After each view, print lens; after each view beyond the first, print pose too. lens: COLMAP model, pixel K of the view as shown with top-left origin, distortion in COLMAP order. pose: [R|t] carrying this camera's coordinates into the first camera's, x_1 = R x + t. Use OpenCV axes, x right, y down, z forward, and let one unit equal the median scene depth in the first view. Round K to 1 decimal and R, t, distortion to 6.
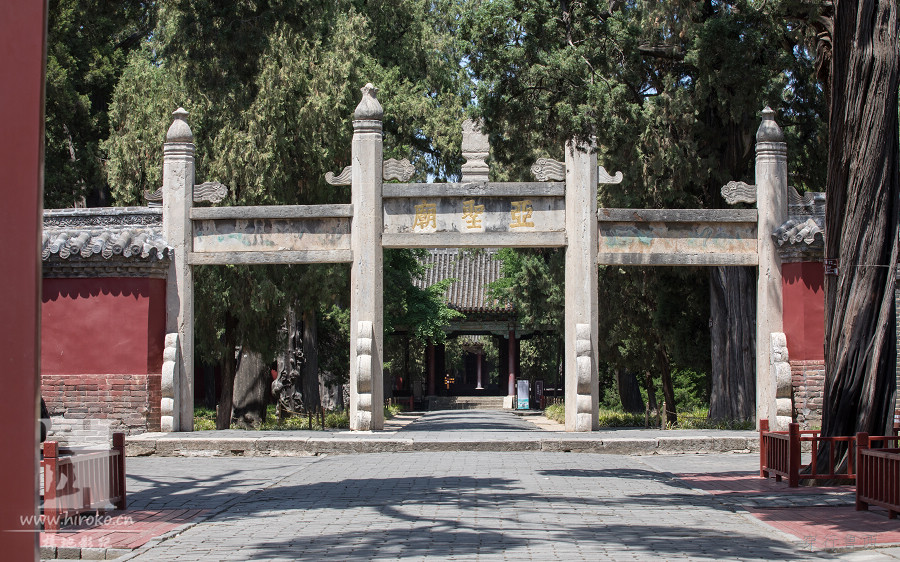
lens RADIAL K [[2000.6, 0, 447.1], [0, 2000.6, 285.2], [0, 0, 1]] dist [-0.394864, 0.000000]
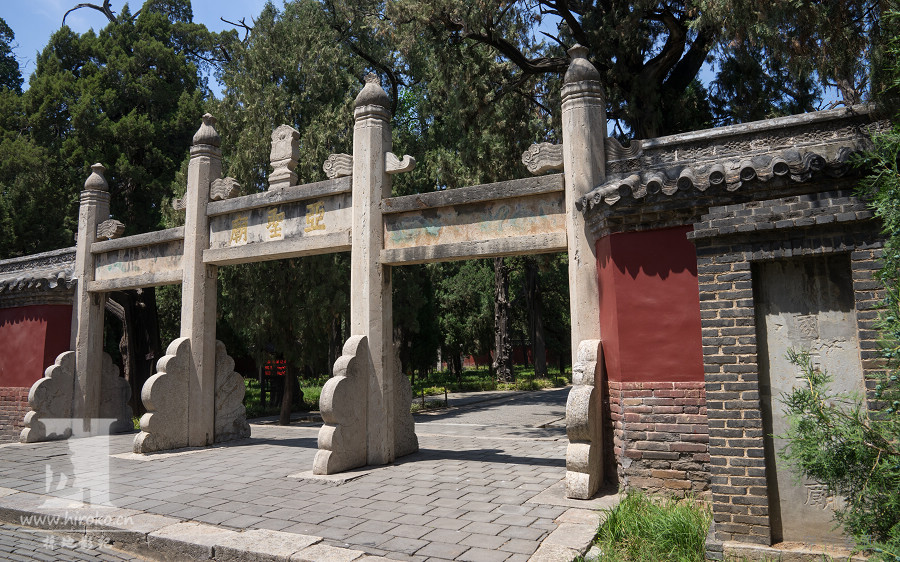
lens RADIAL K [[670.5, 0, 411.7], [0, 670.5, 269.4], [0, 0, 1]] dist [-0.097841, 0.079218]
pose [[0.879176, -0.073838, -0.470741, 0.220493], [0.042457, 0.996130, -0.076953, 0.014353], [0.474601, 0.047669, 0.878909, 0.751344]]
